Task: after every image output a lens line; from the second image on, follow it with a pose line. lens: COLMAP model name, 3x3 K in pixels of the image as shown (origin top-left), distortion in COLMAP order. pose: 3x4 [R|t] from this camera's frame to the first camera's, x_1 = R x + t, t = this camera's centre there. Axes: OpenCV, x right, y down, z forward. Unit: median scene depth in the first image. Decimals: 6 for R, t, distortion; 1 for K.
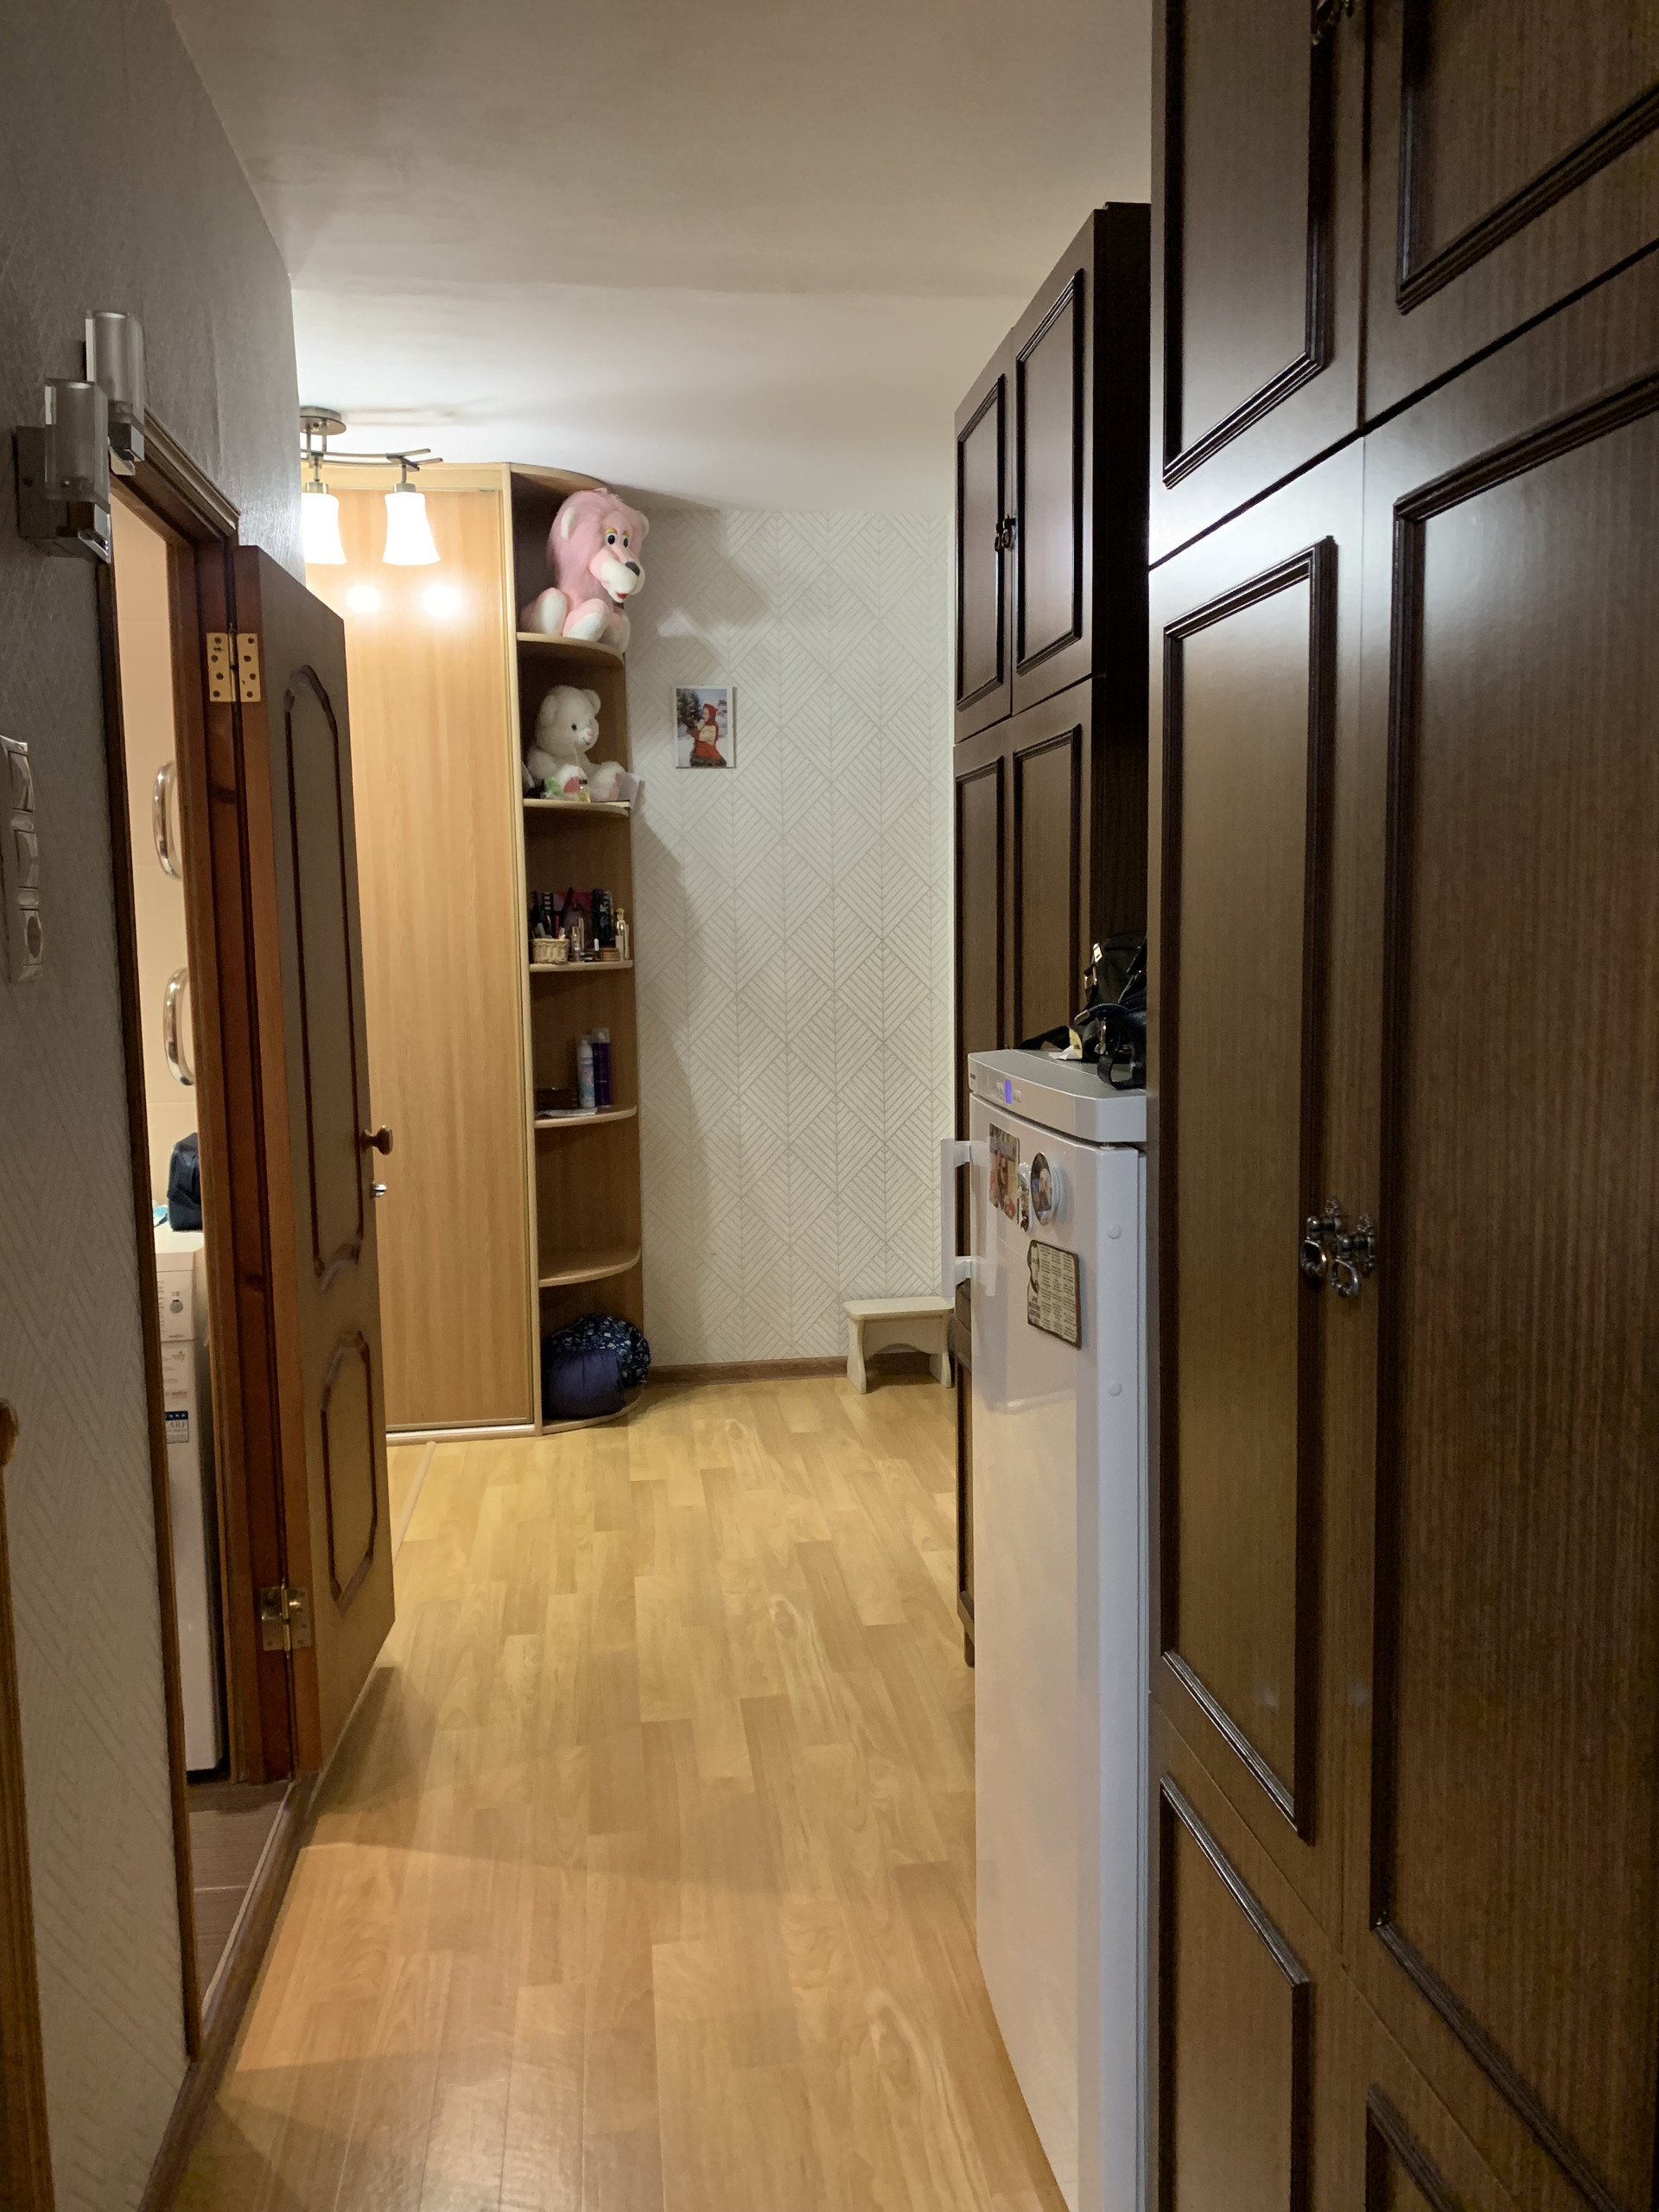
lens RADIAL K [[1698.6, 0, 836.7], [0, 1698.6, 1111.1], [0, 0, 1]] dist [0.053957, -0.085442]
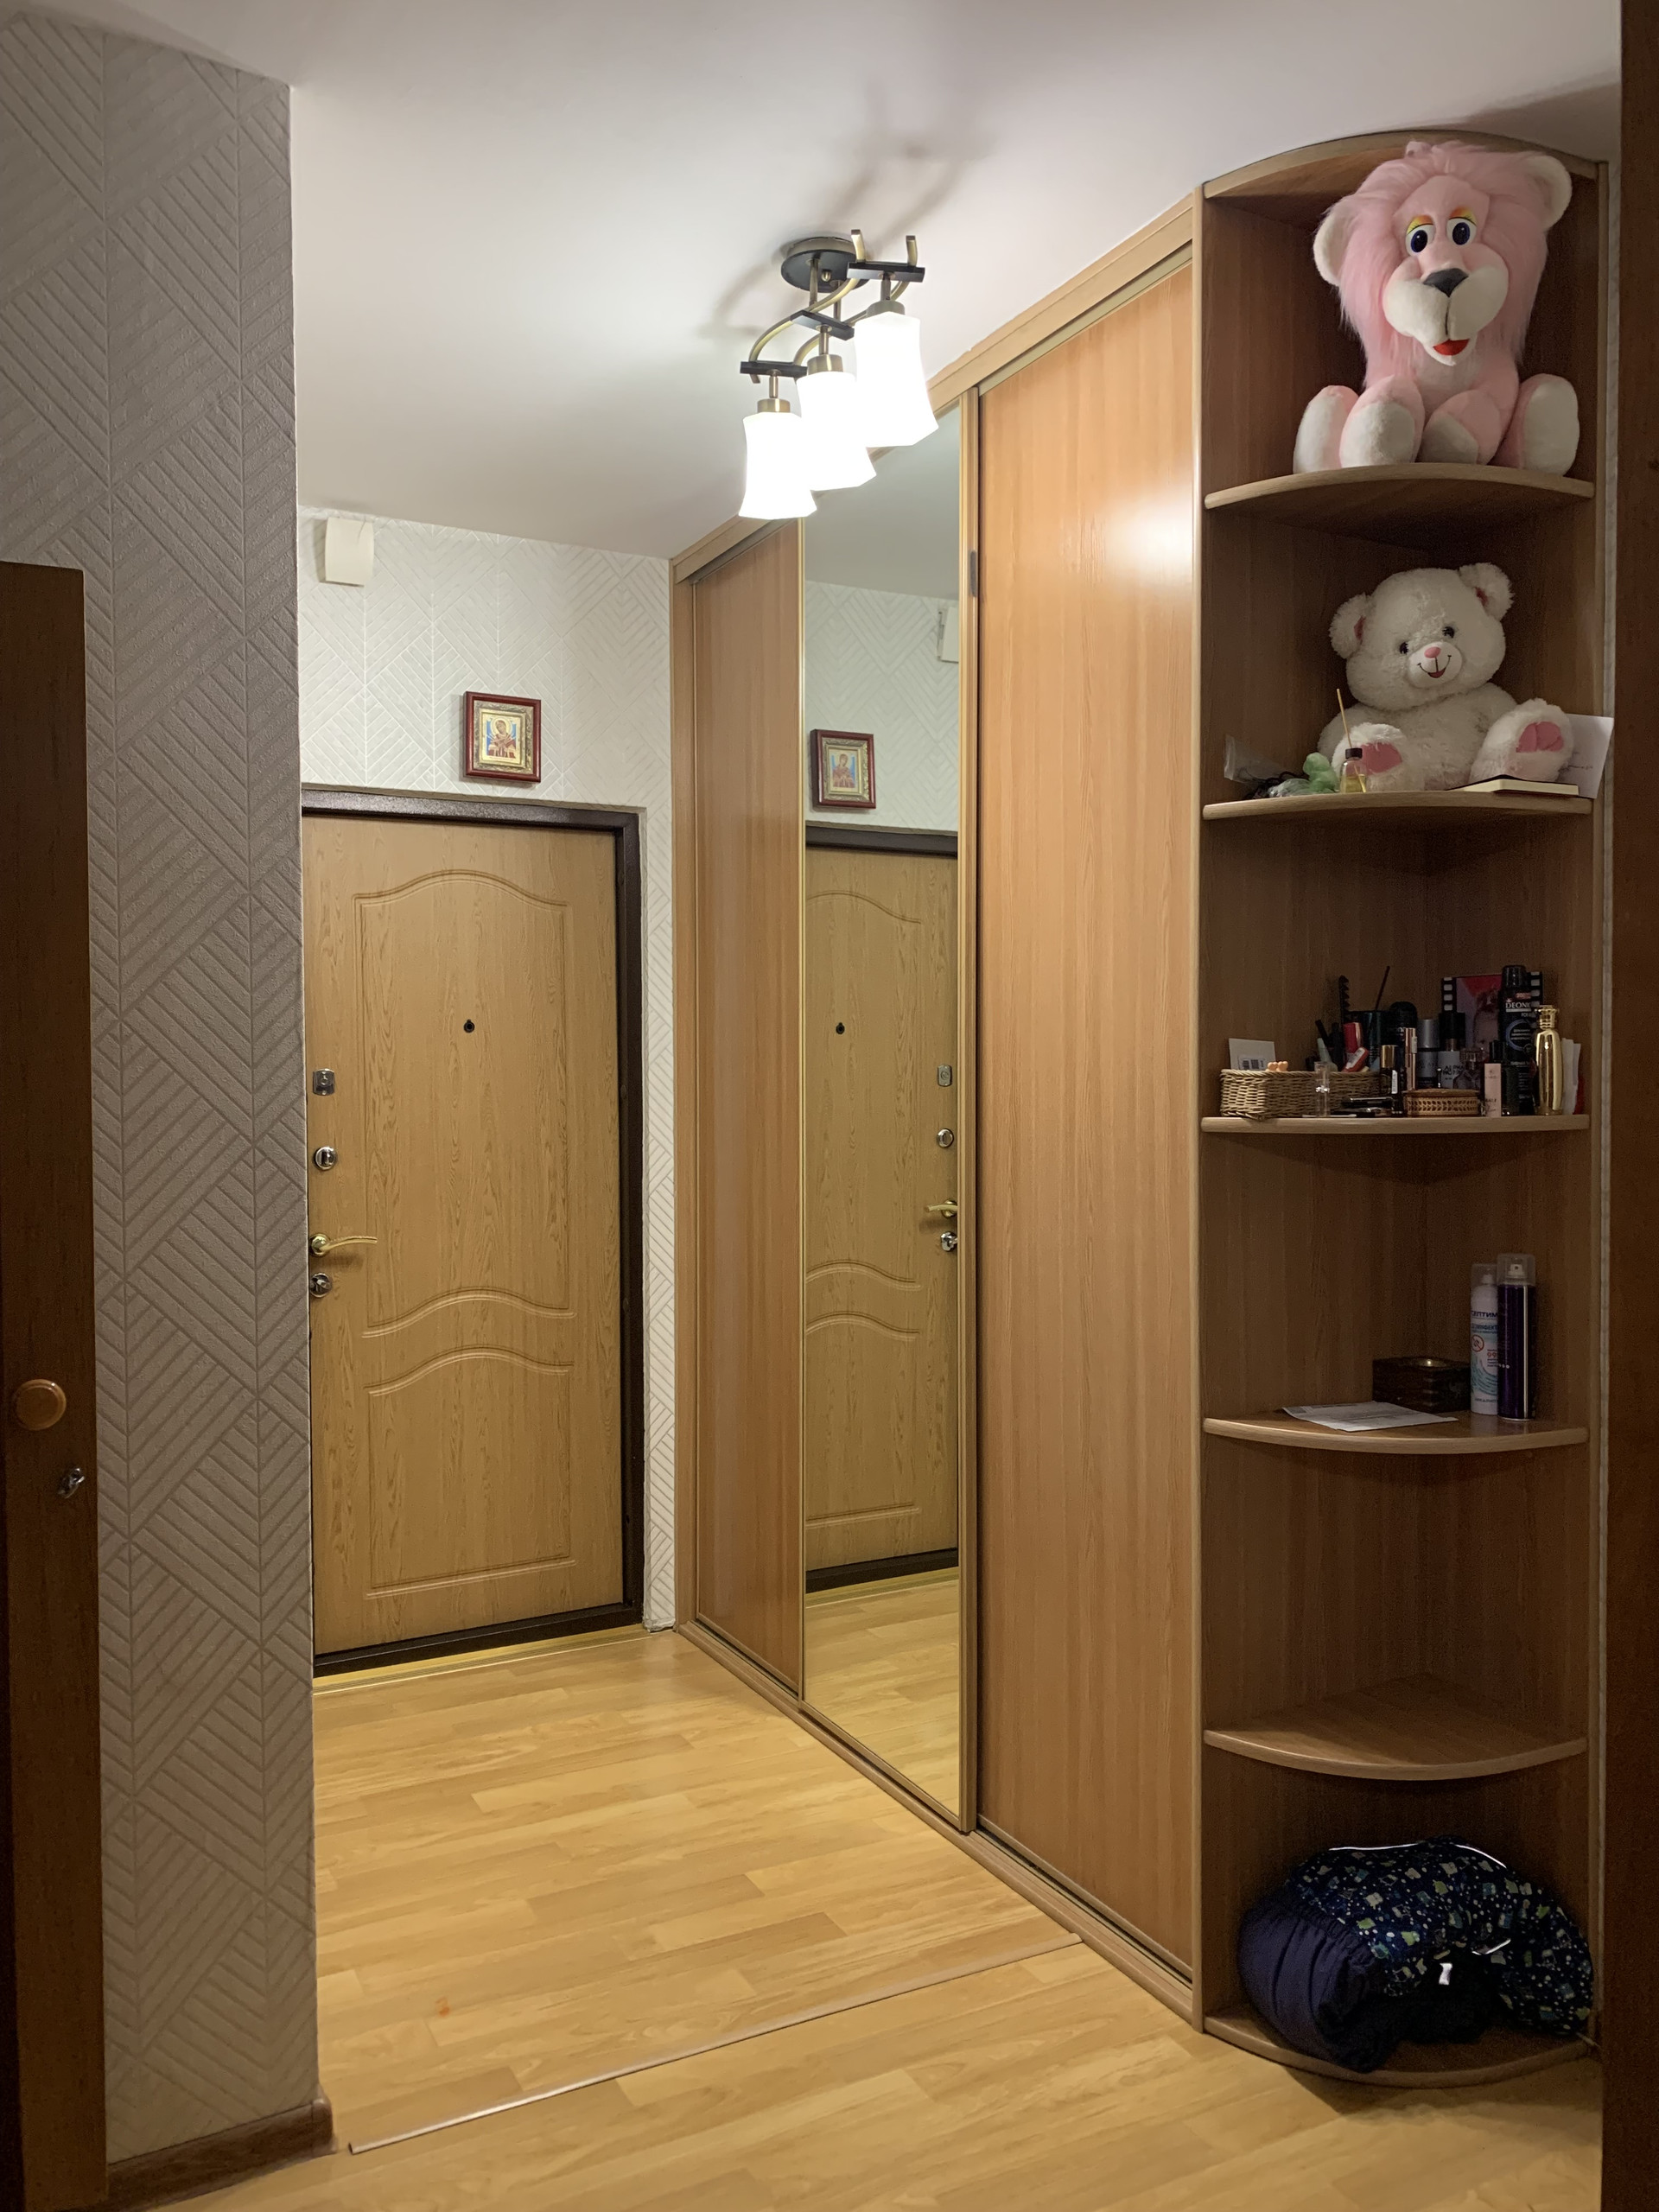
lens RADIAL K [[1698.6, 0, 832.0], [0, 1698.6, 1099.1], [0, 0, 1]] dist [0.053957, -0.085442]
pose [[0.337870, 0.030020, -0.940714, 0.268897], [-0.099552, 0.995024, -0.004003, -0.077299], [0.935913, 0.095003, 0.339177, 0.704061]]
